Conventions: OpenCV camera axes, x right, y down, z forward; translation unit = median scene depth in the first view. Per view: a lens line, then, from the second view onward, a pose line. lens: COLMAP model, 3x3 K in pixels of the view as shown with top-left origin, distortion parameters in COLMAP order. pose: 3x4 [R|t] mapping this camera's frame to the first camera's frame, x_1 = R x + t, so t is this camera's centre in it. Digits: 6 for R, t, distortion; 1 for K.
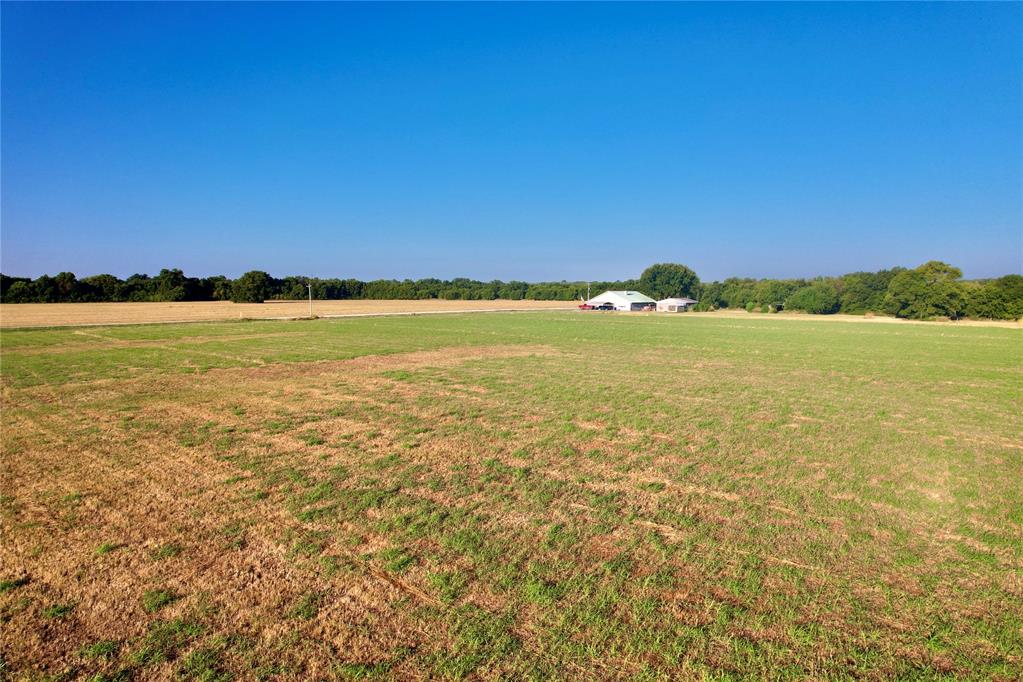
lens RADIAL K [[636.4, 0, 515.7], [0, 636.4, 346.2], [0, 0, 1]] dist [-0.086160, 0.057080]
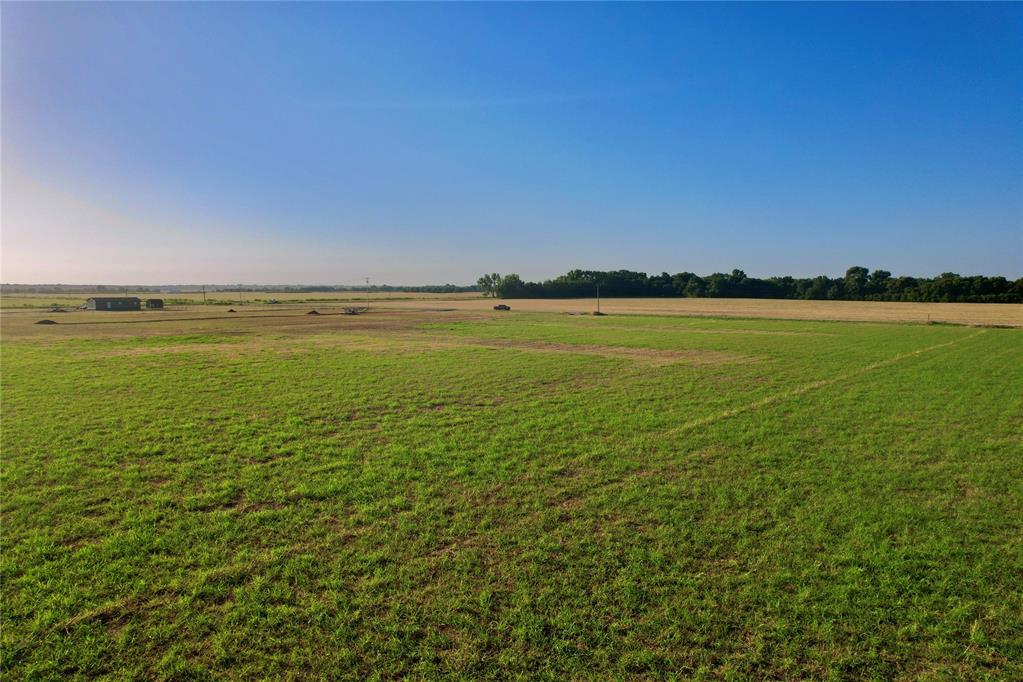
lens RADIAL K [[636.4, 0, 515.4], [0, 636.4, 347.7], [0, 0, 1]] dist [-0.086160, 0.057080]
pose [[0.005512, 0.088785, -0.996036, 0.155280], [-0.085772, 0.992422, 0.087988, -0.011534], [0.996300, 0.084947, 0.013086, 0.129545]]
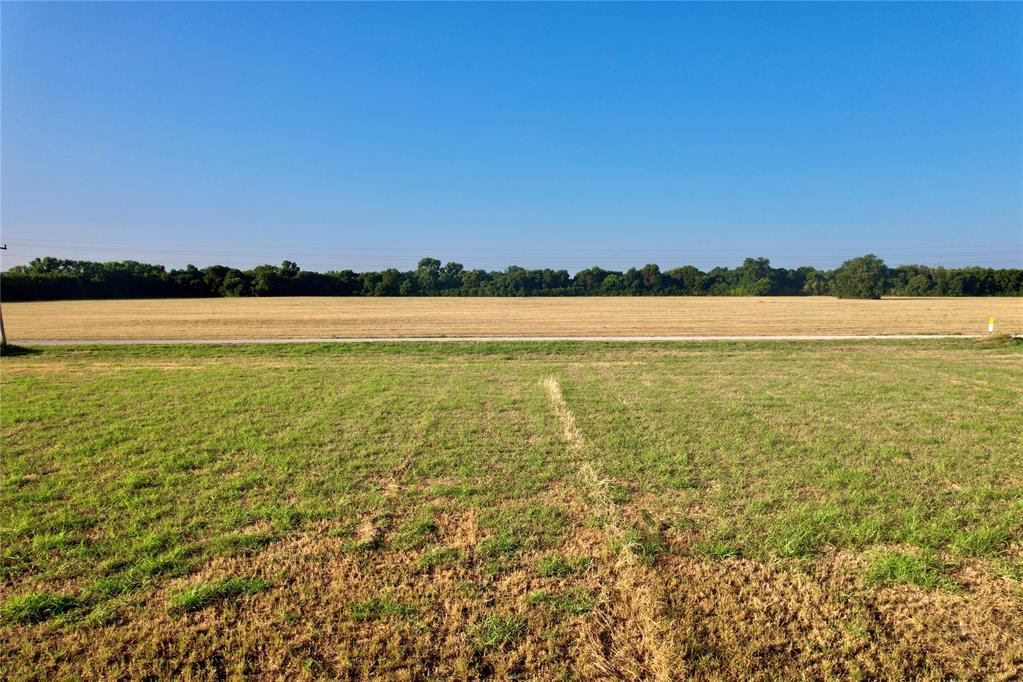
lens RADIAL K [[636.4, 0, 510.2], [0, 636.4, 343.8], [0, 0, 1]] dist [-0.086160, 0.057080]
pose [[0.653102, 0.060203, -0.754873, -0.118787], [-0.059490, 0.997833, 0.028110, -0.011192], [0.754929, 0.026549, 0.655269, 0.187884]]
